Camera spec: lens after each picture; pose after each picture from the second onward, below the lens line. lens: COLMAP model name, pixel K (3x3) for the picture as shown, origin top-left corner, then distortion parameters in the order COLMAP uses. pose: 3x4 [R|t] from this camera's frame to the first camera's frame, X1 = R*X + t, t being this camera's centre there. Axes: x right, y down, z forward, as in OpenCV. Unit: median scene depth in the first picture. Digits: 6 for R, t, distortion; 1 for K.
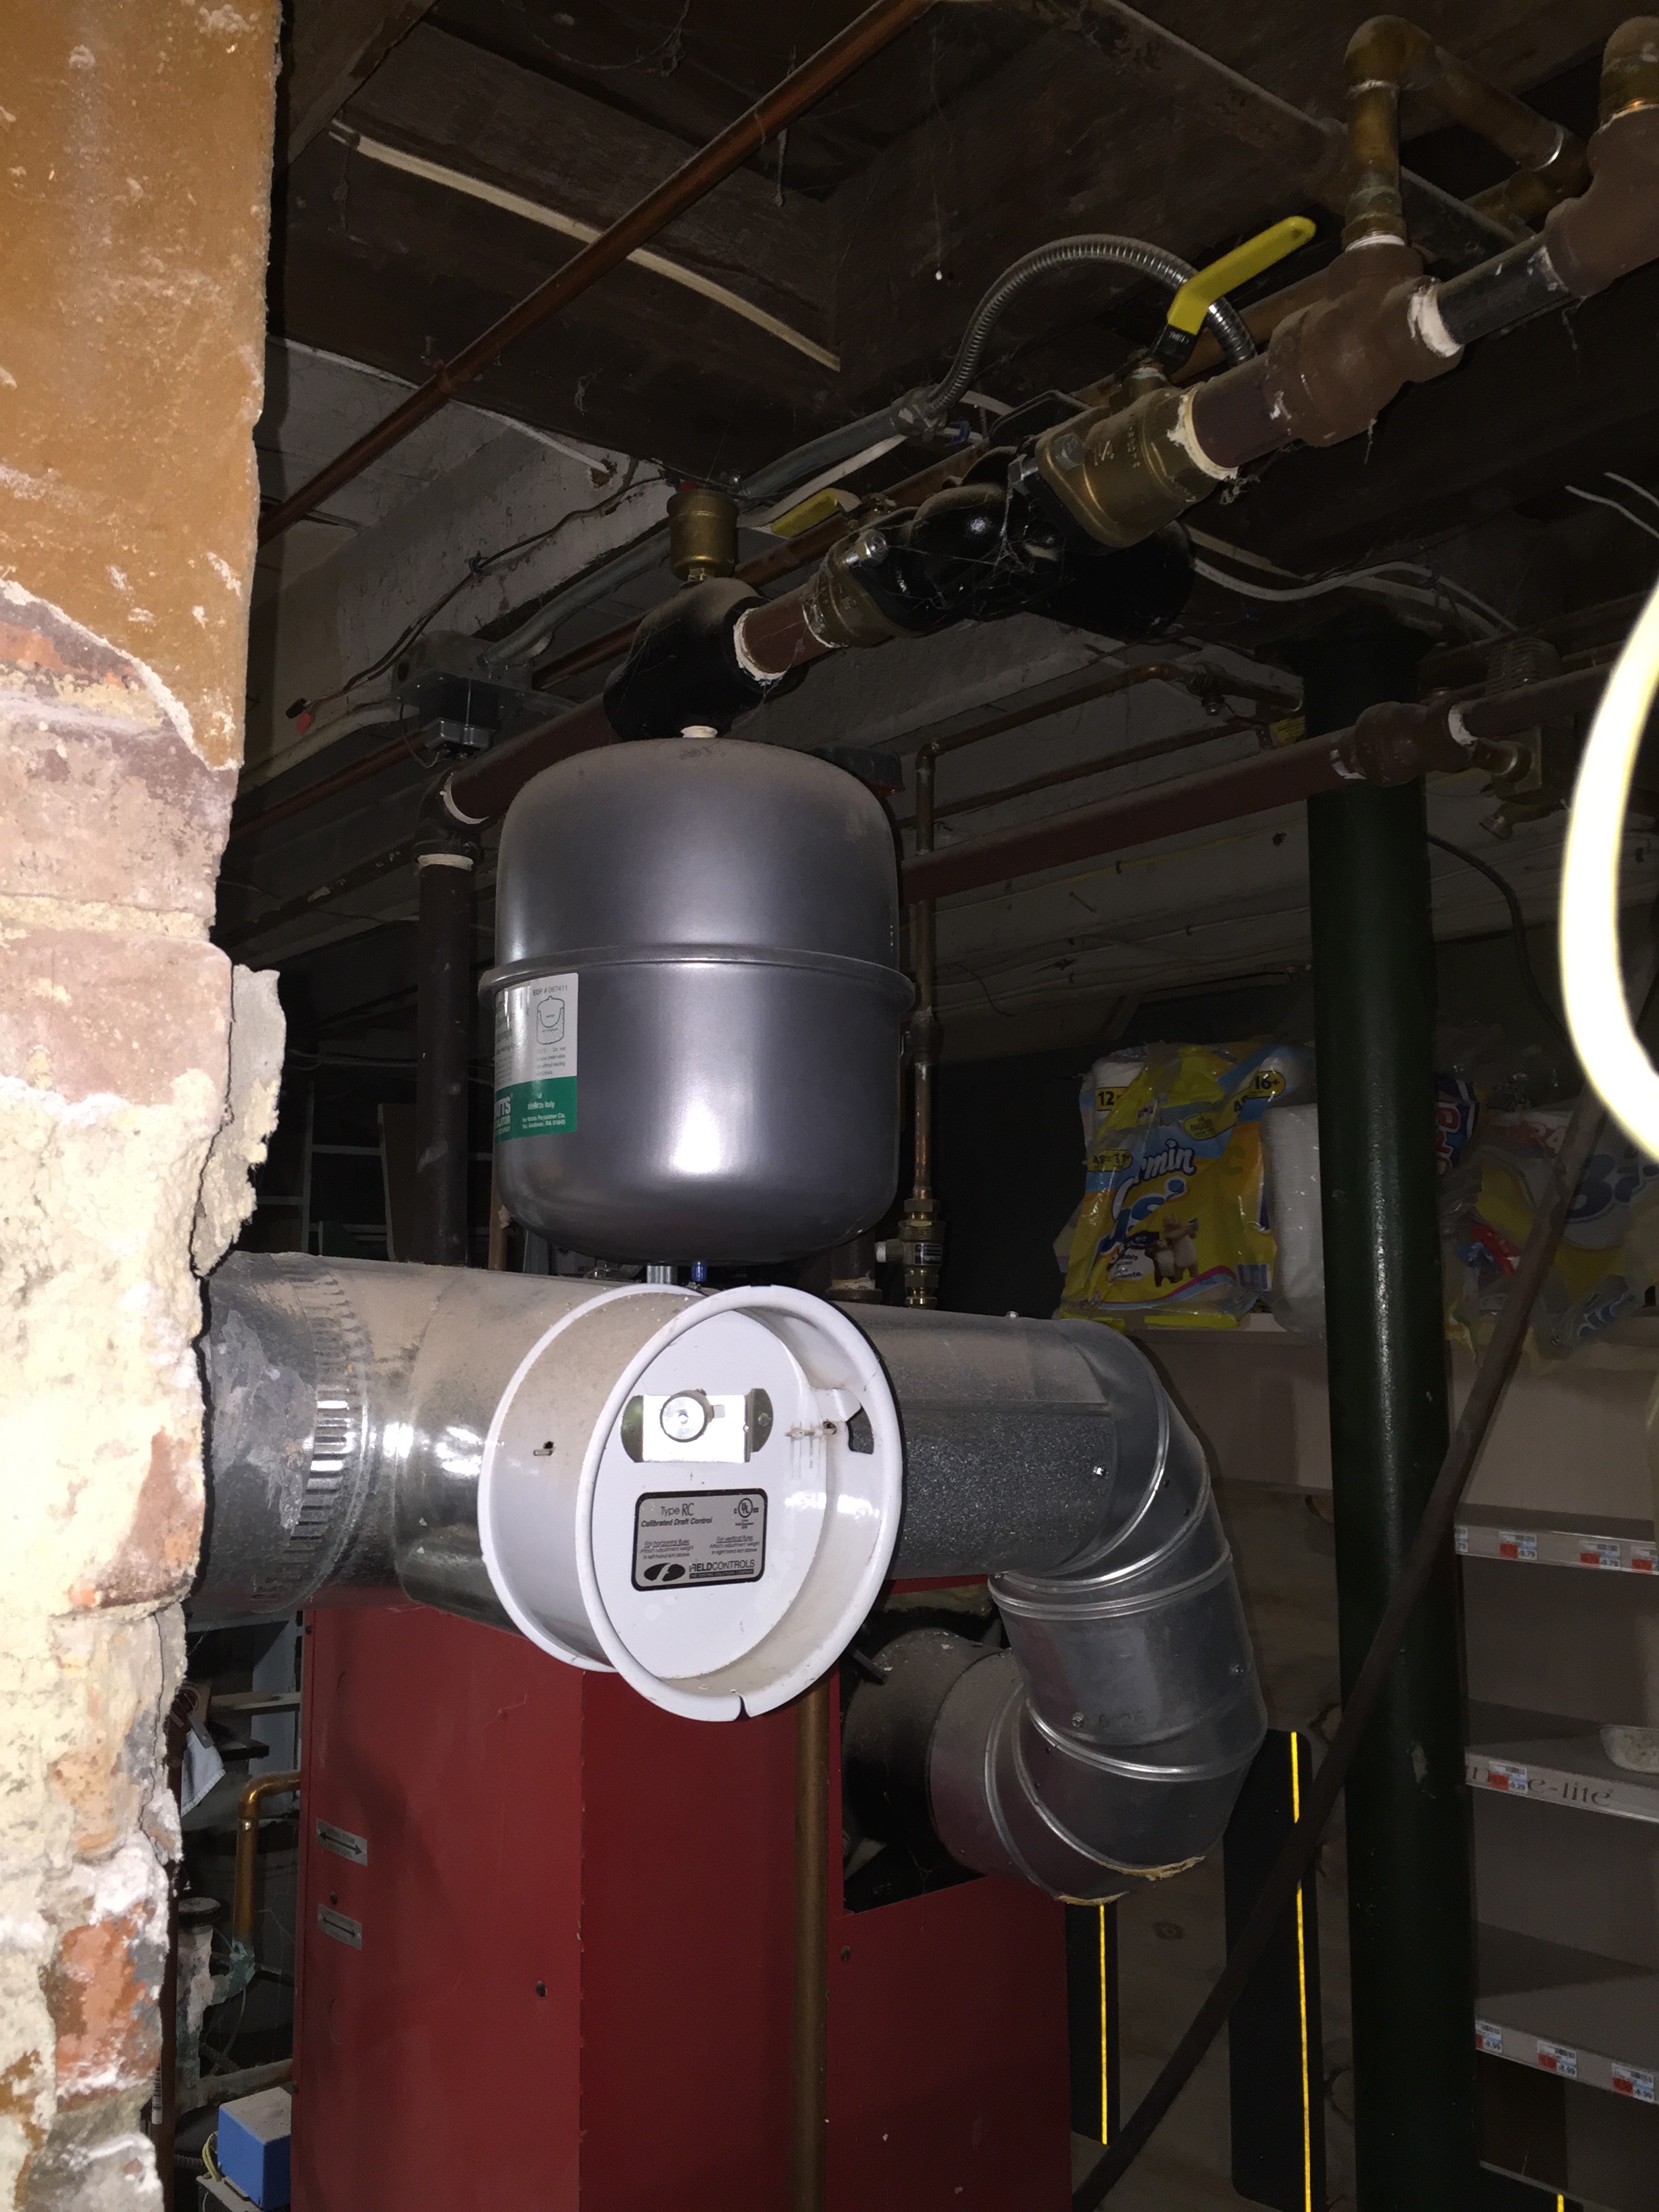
lens RADIAL K [[1892.3, 0, 836.6], [0, 1892.3, 1086.7], [0, 0, 1]] dist [0.091901, -0.128440]
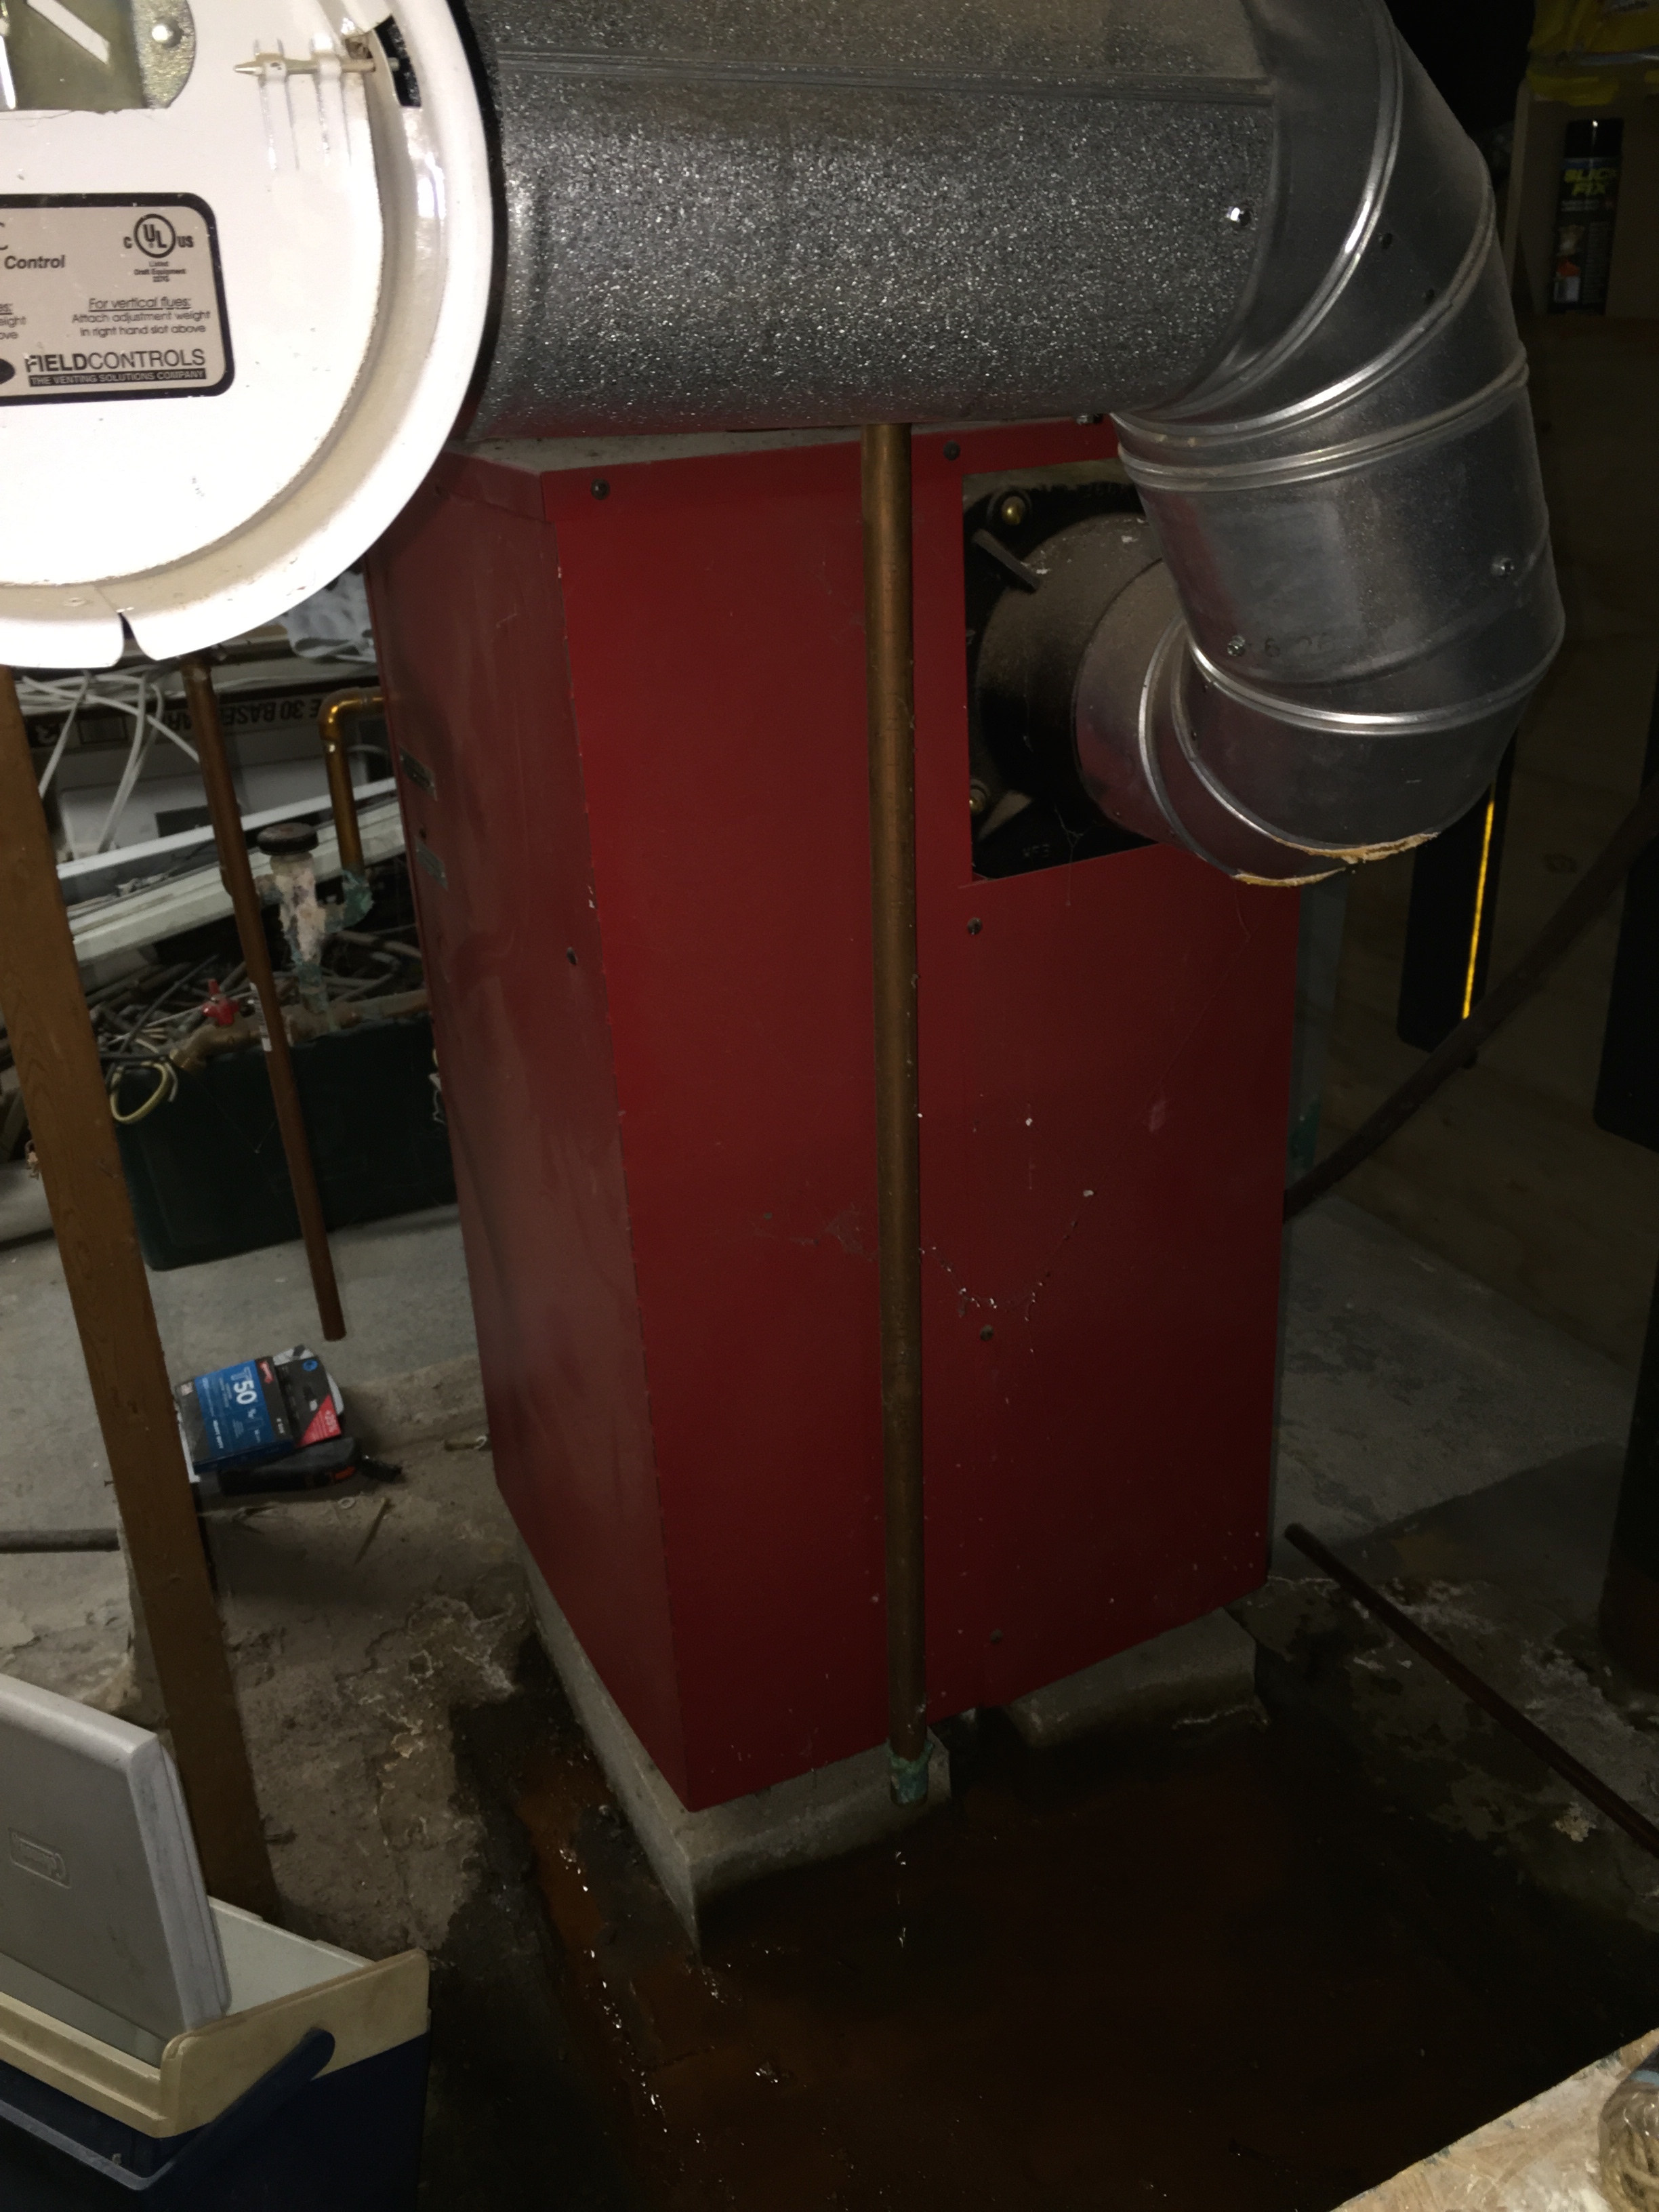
lens RADIAL K [[1892.3, 0, 836.6], [0, 1892.3, 1086.7], [0, 0, 1]] dist [0.091901, -0.128440]
pose [[0.967233, 0.064537, -0.245550, 0.166856], [0.075718, 0.849817, 0.521611, 0.109412], [0.242336, -0.523112, 0.817085, 0.356284]]
